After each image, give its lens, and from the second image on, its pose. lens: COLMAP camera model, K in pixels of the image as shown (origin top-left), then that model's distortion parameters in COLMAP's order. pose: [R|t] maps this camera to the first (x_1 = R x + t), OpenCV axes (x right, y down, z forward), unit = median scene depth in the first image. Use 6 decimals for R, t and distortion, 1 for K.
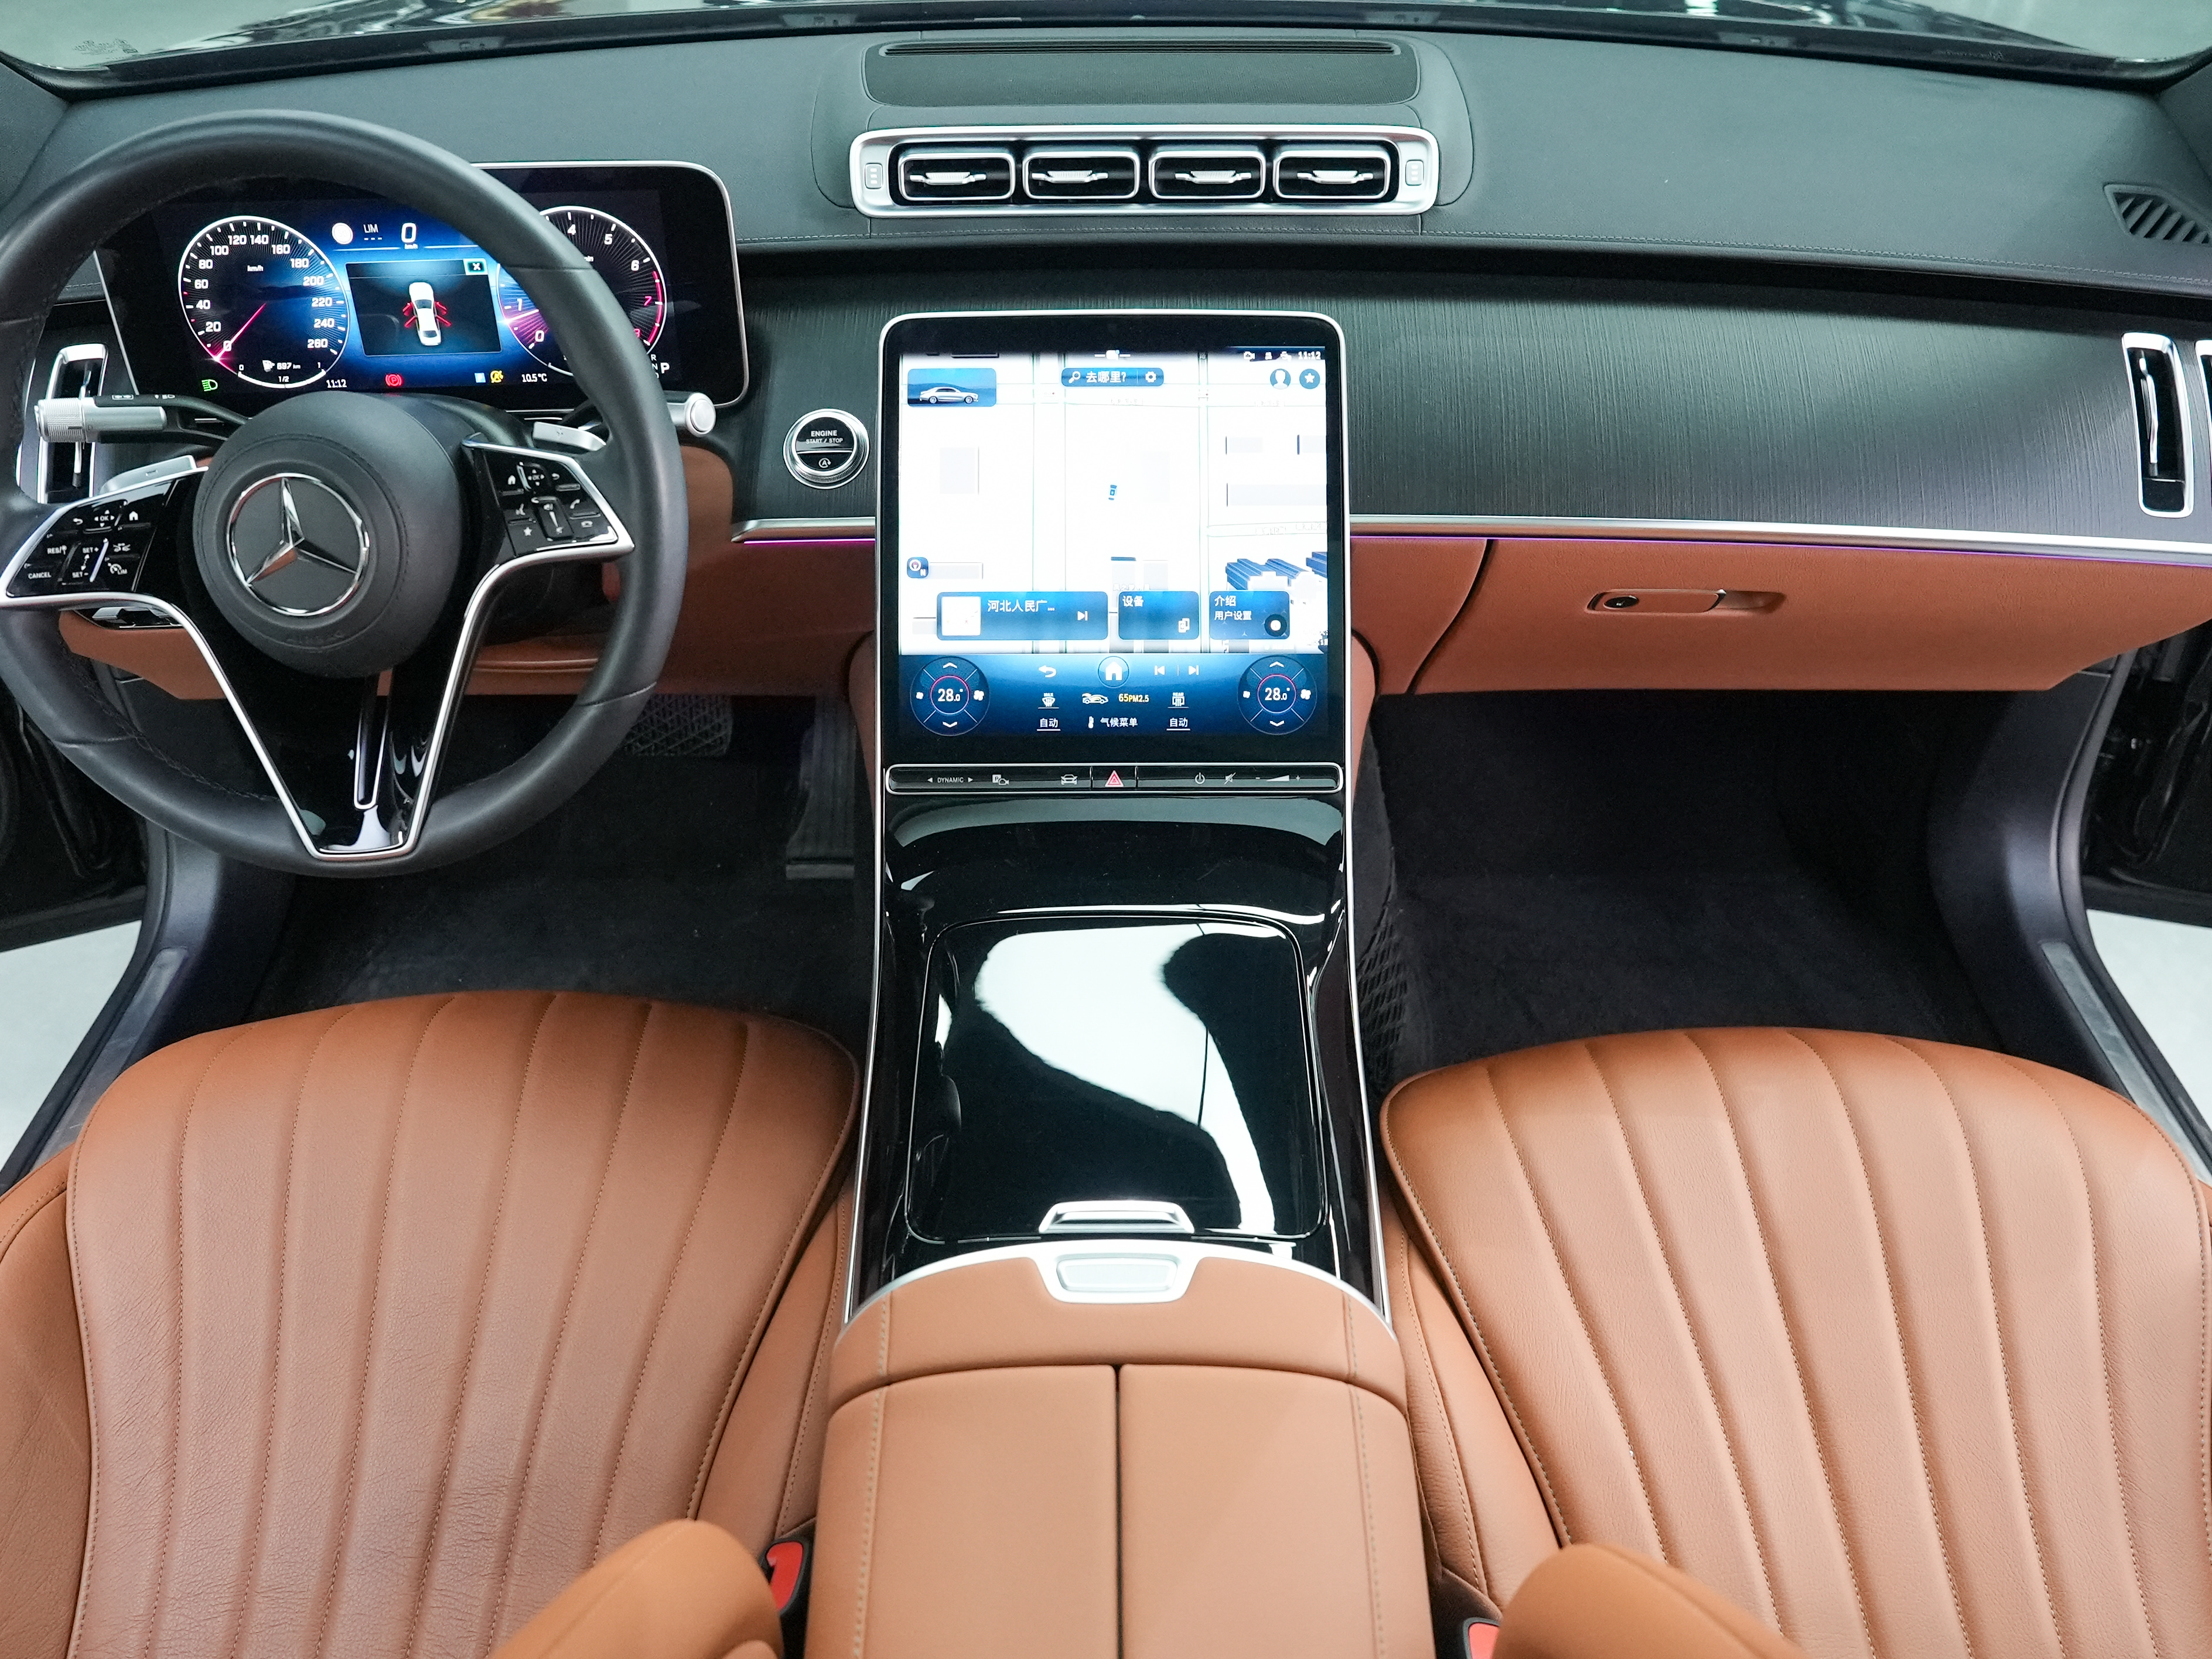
lens RADIAL K [[1702.2, 0, 1106.0], [0, 1702.2, 829.5], [0, 0, 1]] dist [-0.119174, 0.094062]
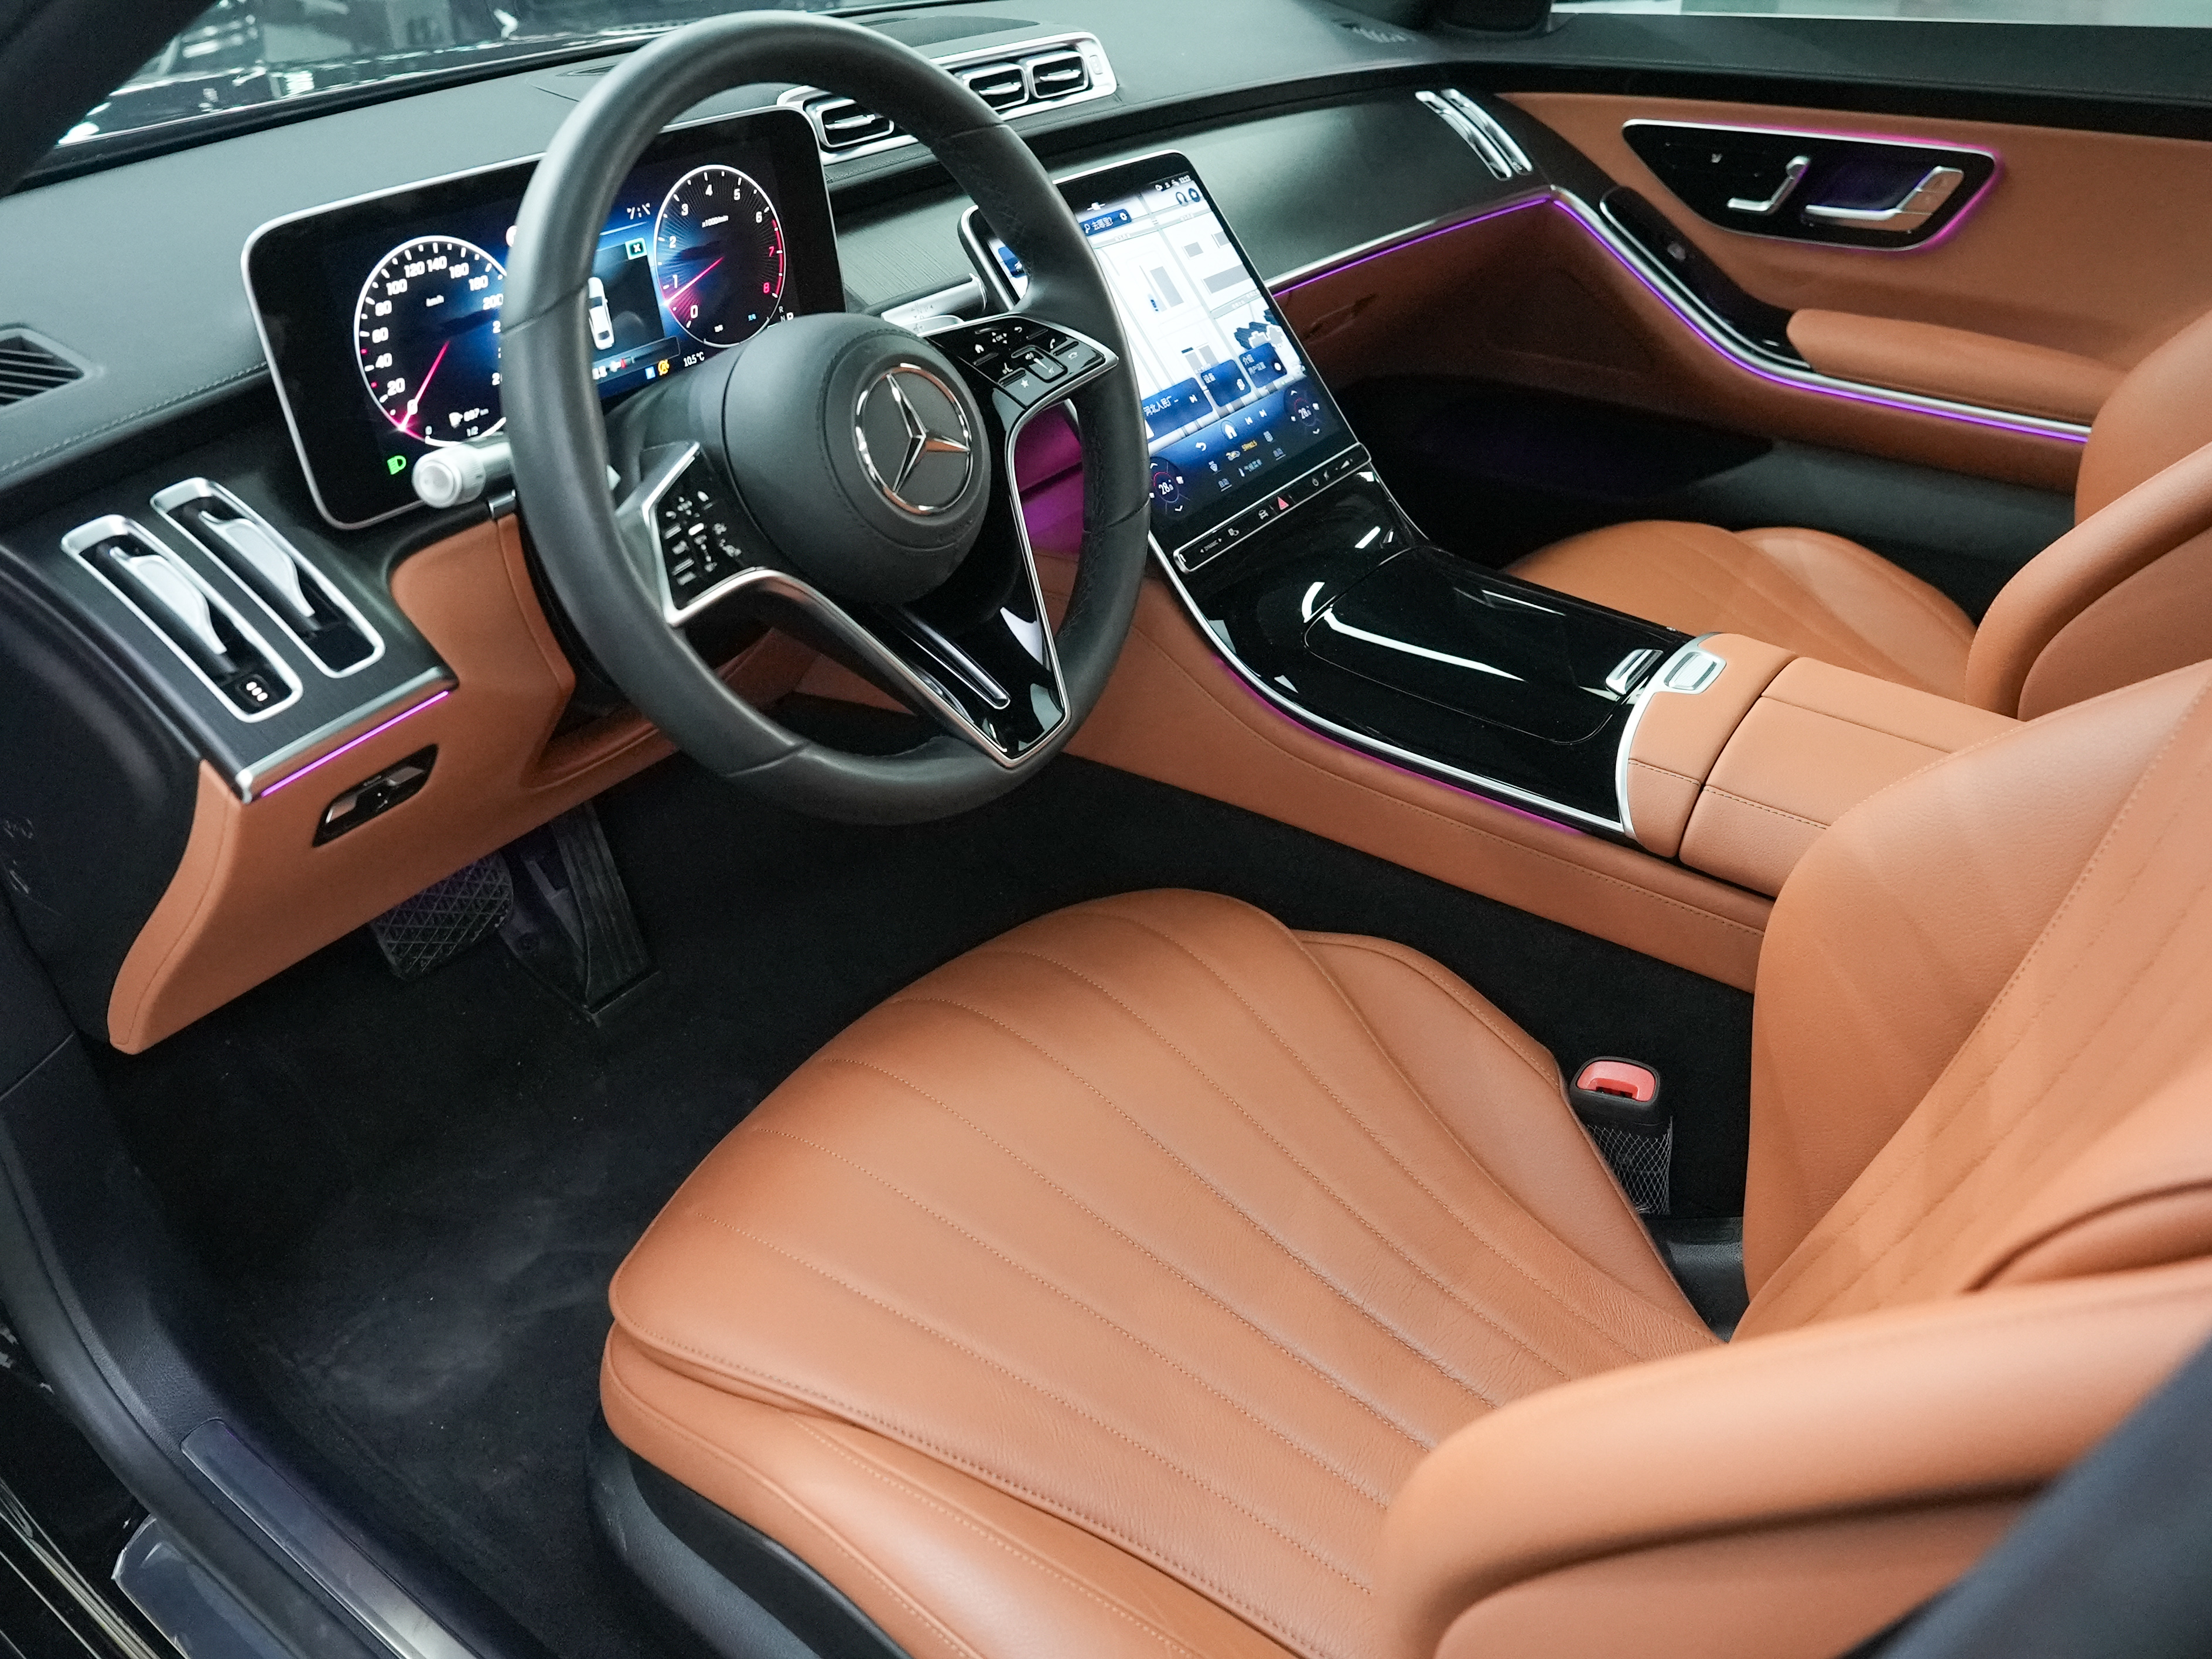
lens RADIAL K [[1702.2, 0, 1106.0], [0, 1702.2, 829.5], [0, 0, 1]] dist [-0.119174, 0.094062]
pose [[0.578199, -0.439724, 0.687262, -1.019621], [0.520635, 0.847401, 0.104168, -0.022715], [-0.628191, 0.297583, 0.718902, 0.259009]]
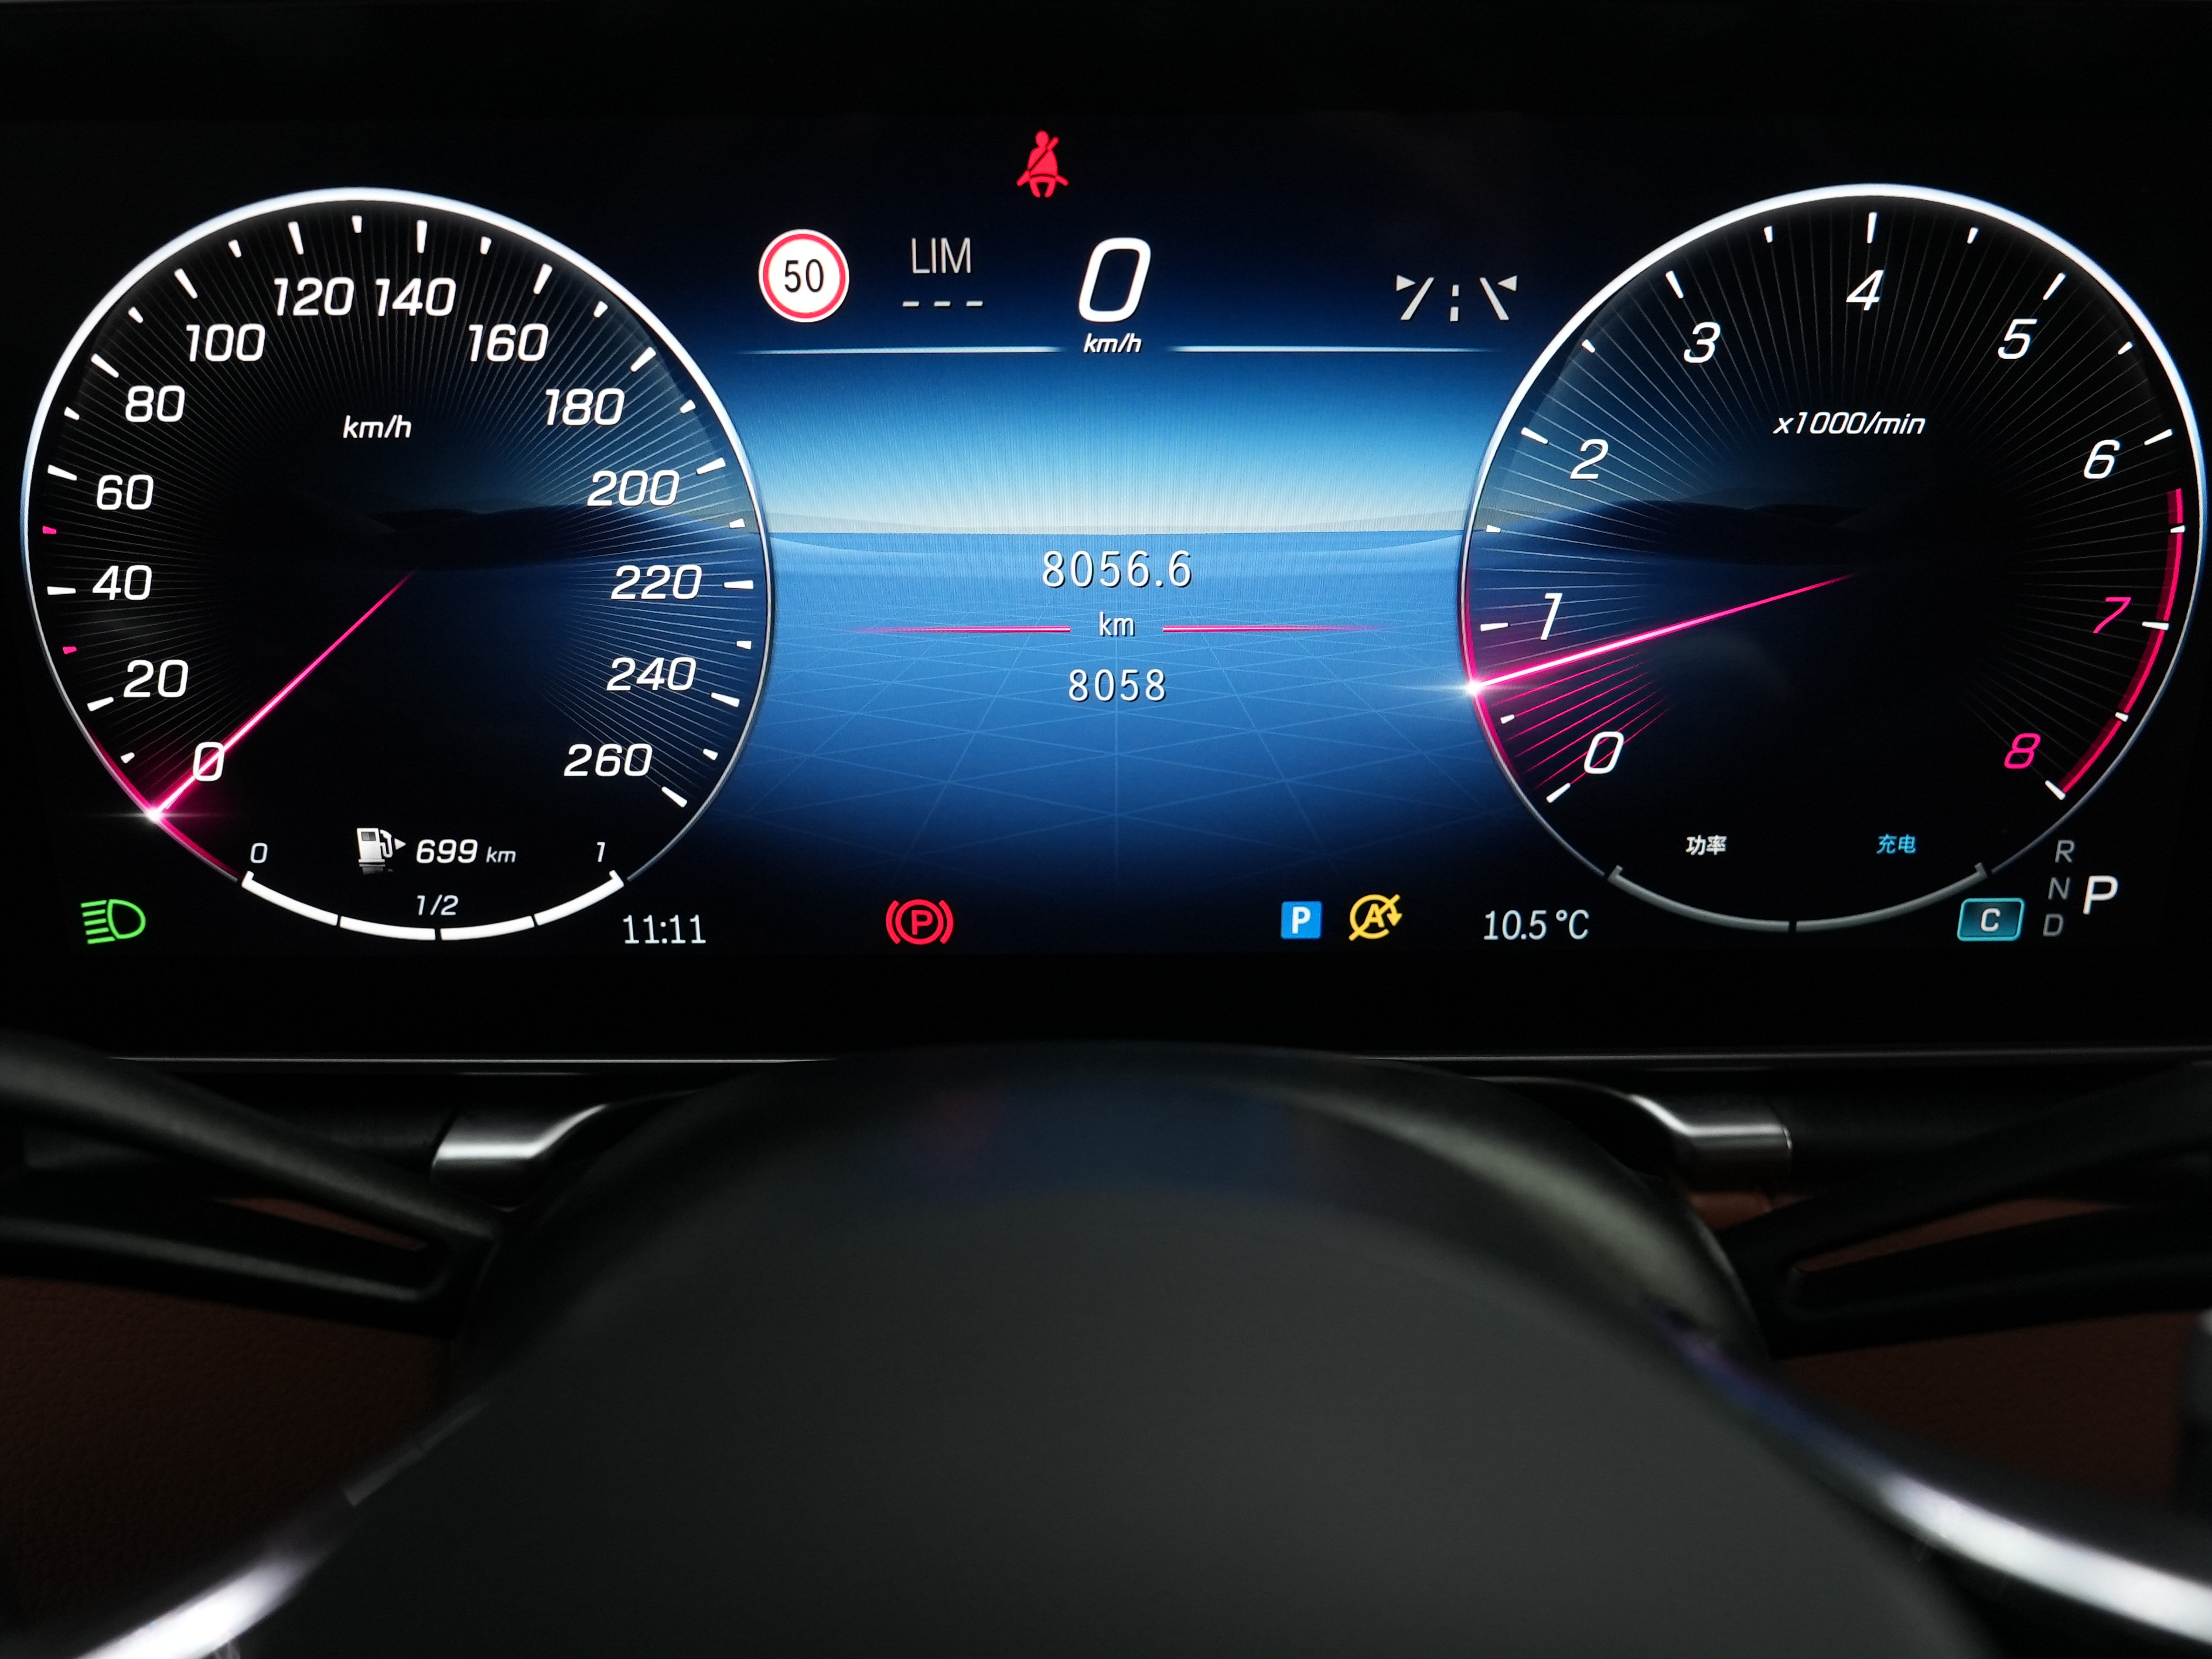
lens RADIAL K [[1991.9, 0, 1136.3], [0, 1991.9, 827.9], [0, 0, 1]] dist [-0.054445, 0.019890]
pose [[0.999944, 0.007944, -0.006987, -0.413163], [-0.009313, 0.974307, -0.225031, -0.230128], [0.005020, 0.225083, 0.974327, 0.756846]]
